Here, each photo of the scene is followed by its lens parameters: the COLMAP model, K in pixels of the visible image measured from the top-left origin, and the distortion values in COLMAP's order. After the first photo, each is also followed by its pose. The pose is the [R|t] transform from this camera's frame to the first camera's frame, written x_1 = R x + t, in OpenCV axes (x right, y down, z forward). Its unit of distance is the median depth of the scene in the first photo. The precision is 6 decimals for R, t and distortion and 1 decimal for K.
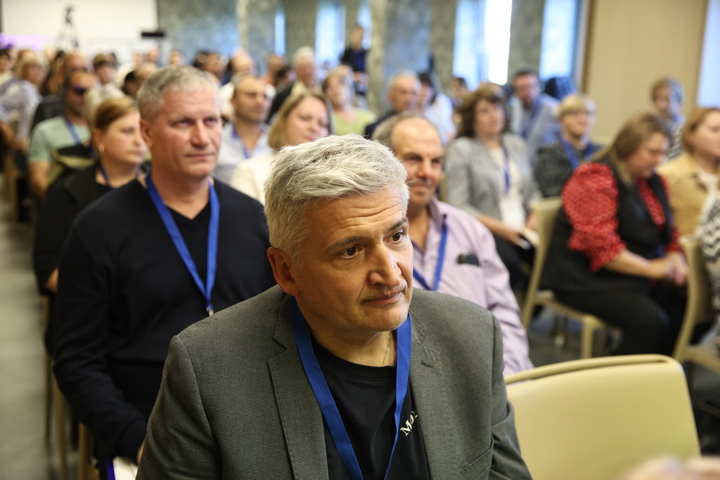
lens RADIAL K [[945.0, 0, 357.0], [0, 945.0, 245.9], [0, 0, 1]] dist [0.148193, 0.000000]
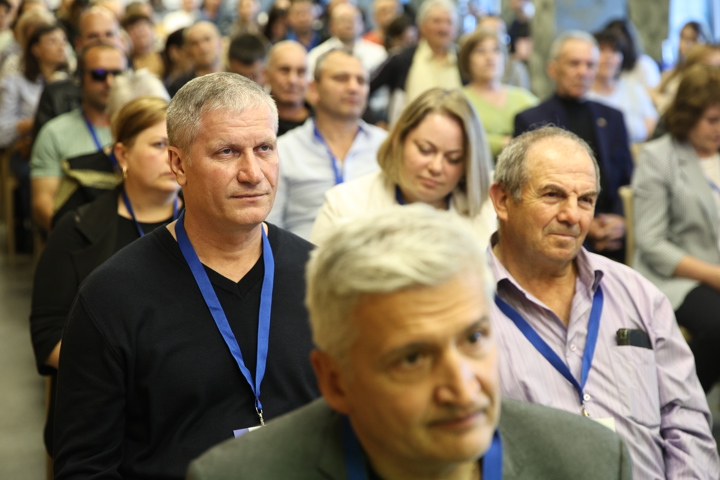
lens RADIAL K [[1474.1, 0, 364.5], [0, 1474.1, 235.6], [0, 0, 1]] dist [0.246449, 0.000000]
pose [[0.993852, 0.002825, -0.110683, 0.048996], [-0.005713, 0.999651, -0.025790, -0.035961], [0.110572, 0.026264, 0.993521, -0.118520]]
